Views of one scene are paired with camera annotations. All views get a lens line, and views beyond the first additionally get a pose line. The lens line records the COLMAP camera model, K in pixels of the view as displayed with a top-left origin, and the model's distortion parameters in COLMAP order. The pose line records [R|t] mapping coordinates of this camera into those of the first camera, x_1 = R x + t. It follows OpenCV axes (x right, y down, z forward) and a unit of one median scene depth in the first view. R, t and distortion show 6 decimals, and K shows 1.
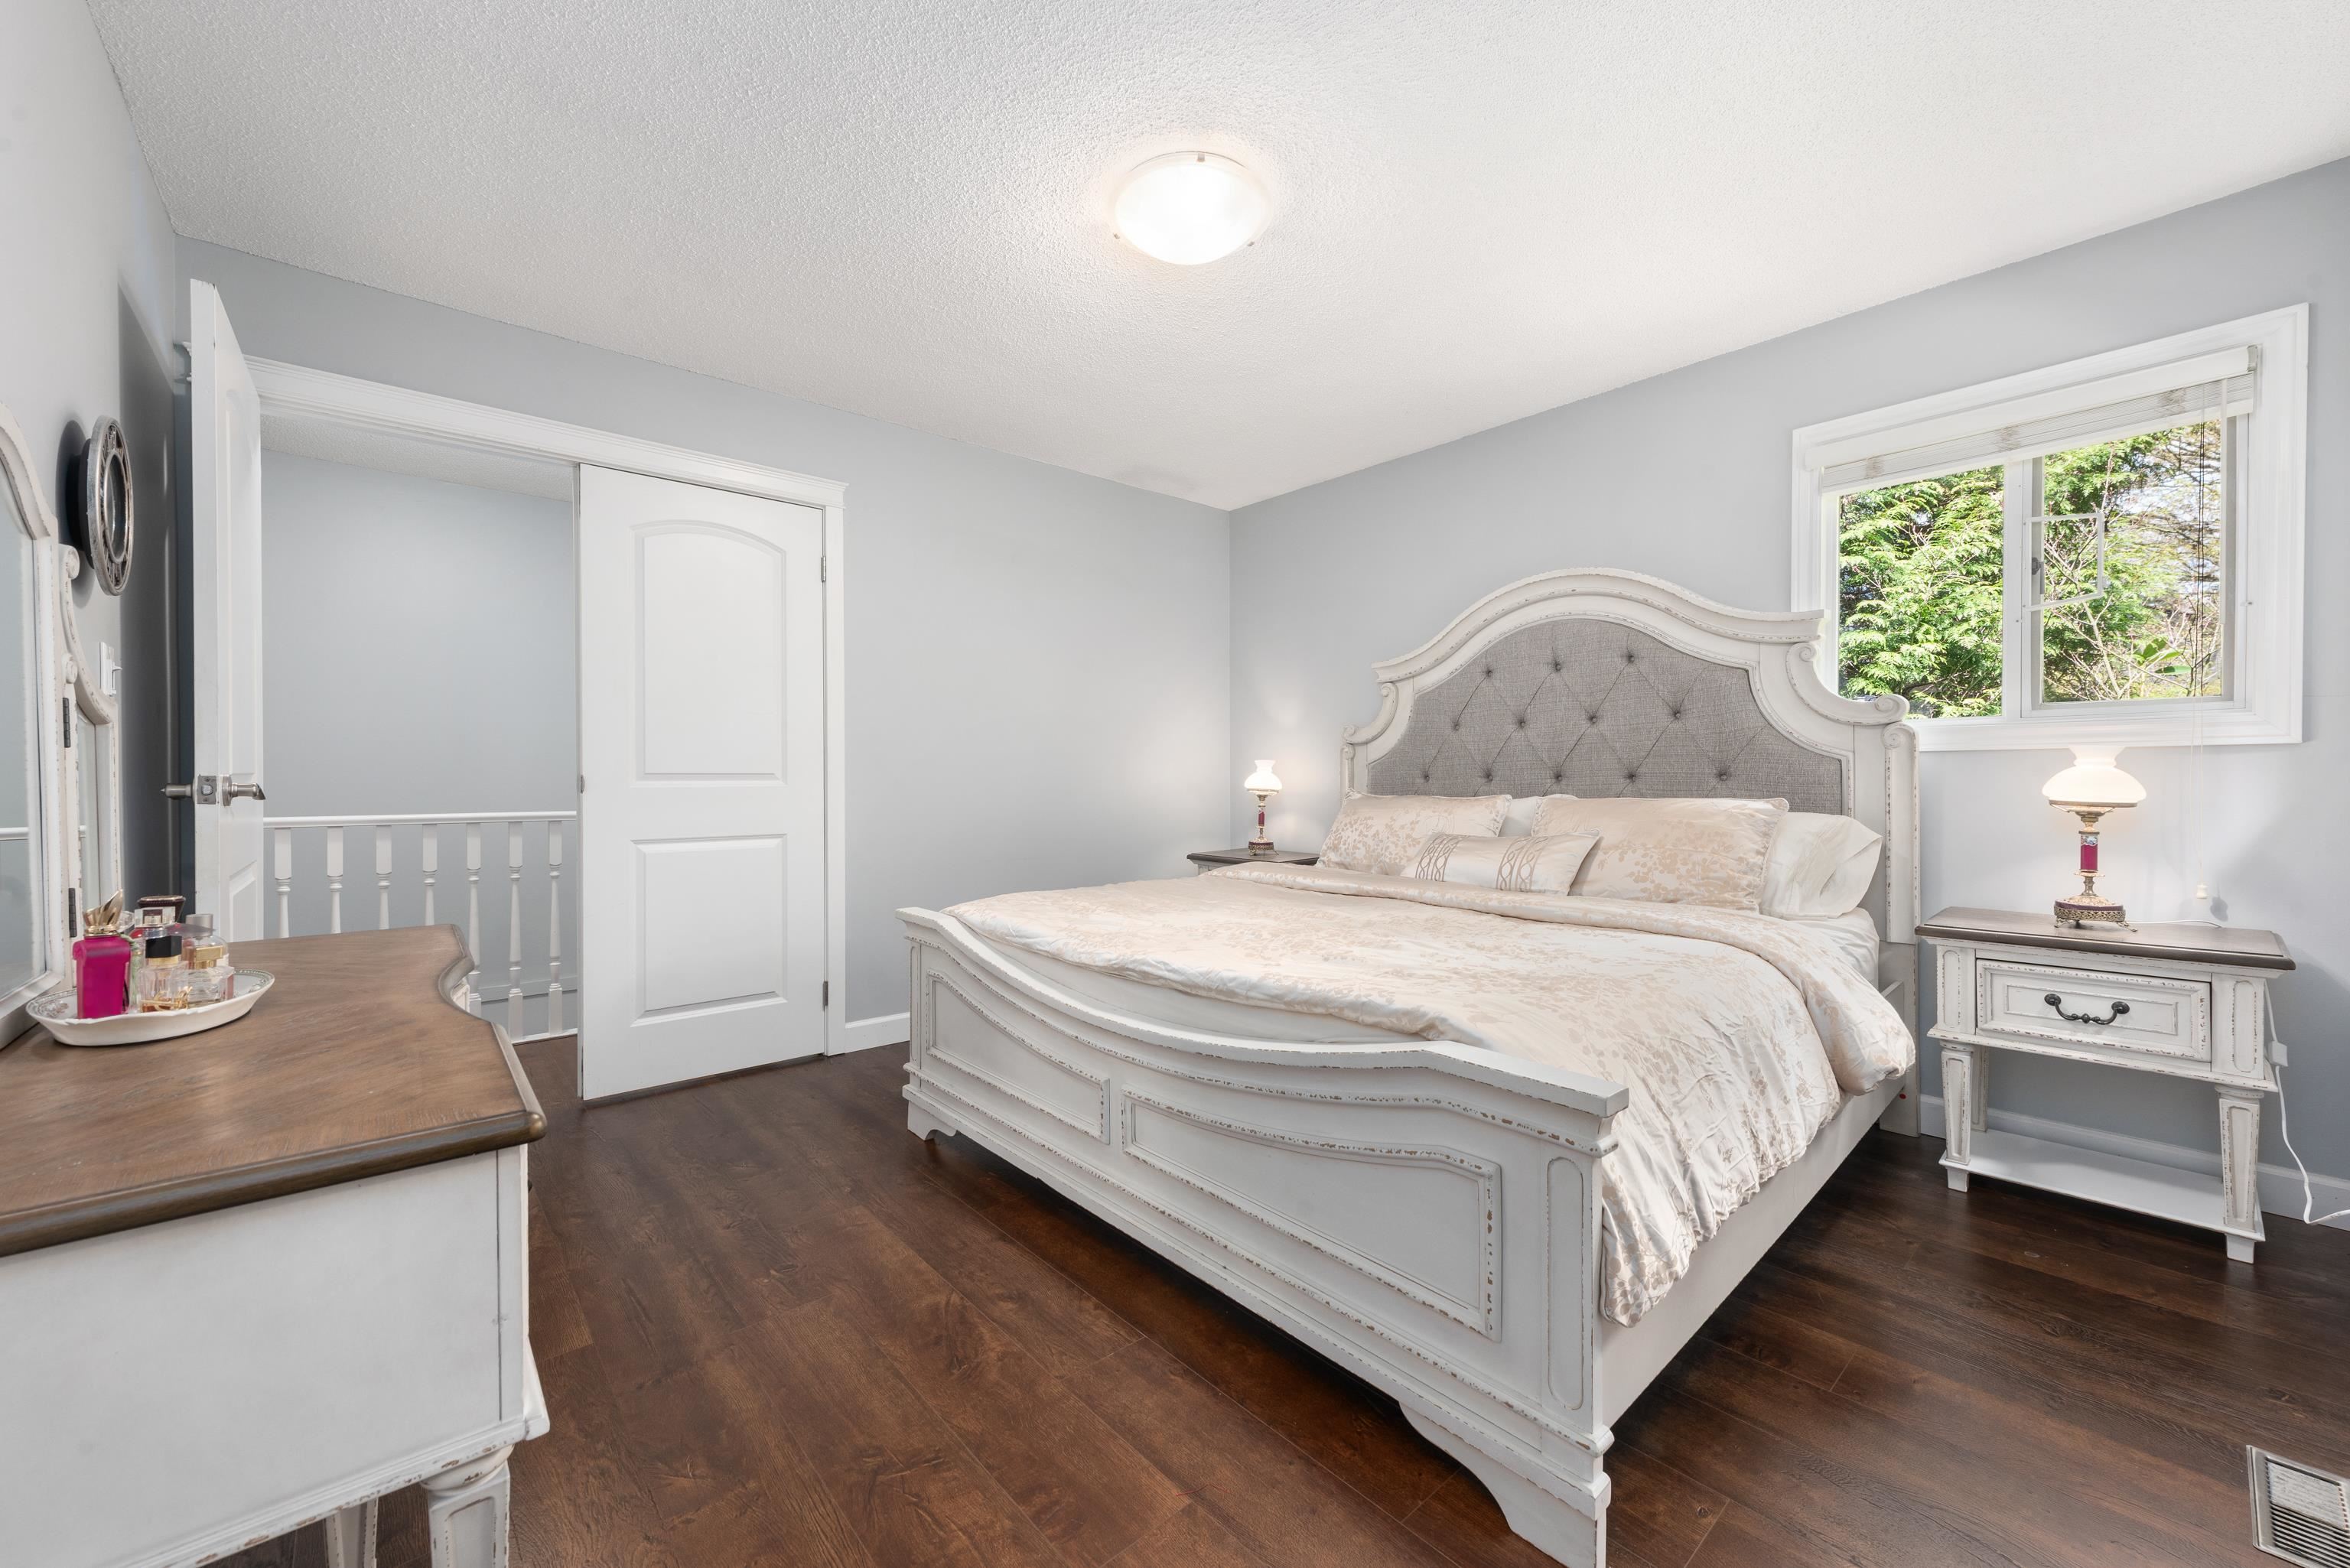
lens RADIAL K [[932.8, 0, 1210.1], [0, 932.8, 782.8], [0, 0, 1]] dist [0.011910, -0.011601]
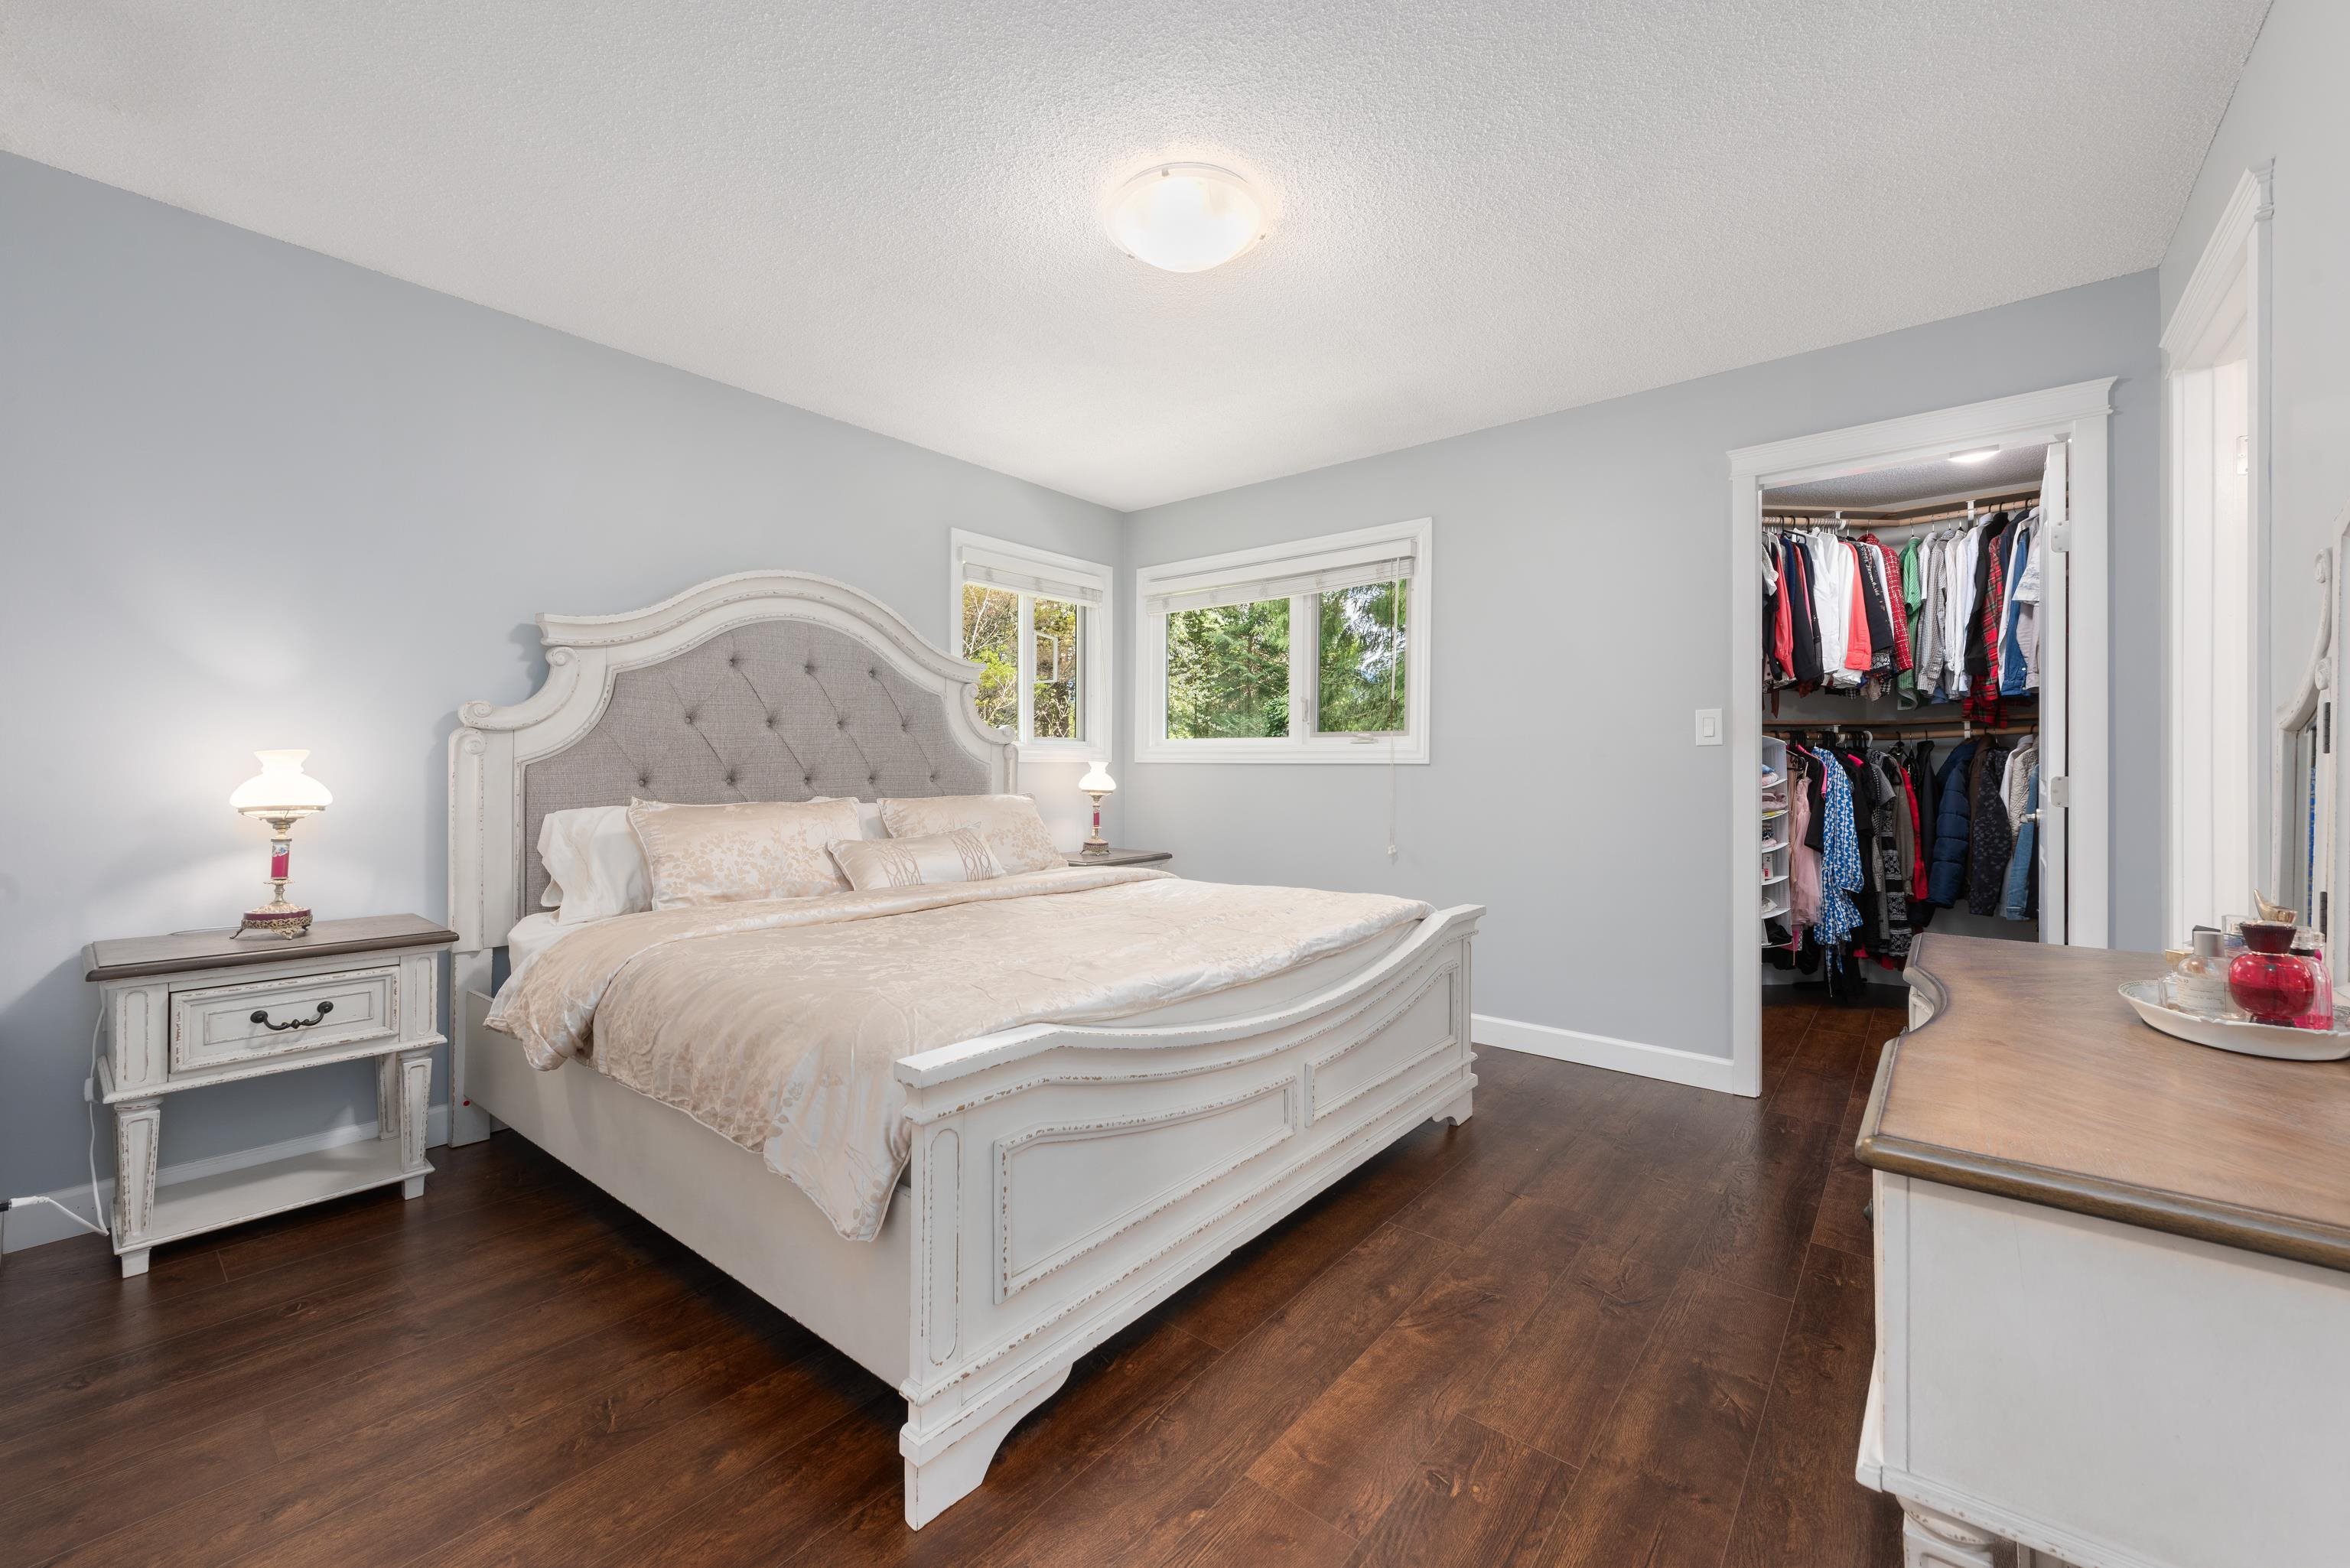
lens RADIAL K [[923.5, 0, 1175.0], [0, 923.5, 784.0], [0, 0, 1]] dist [0.010084, 0.000121]
pose [[-0.159667, -0.001023, 0.987170, -0.658232], [0.007509, 0.999969, 0.002251, -0.002008], [-0.987142, 0.007772, -0.159654, 0.775010]]
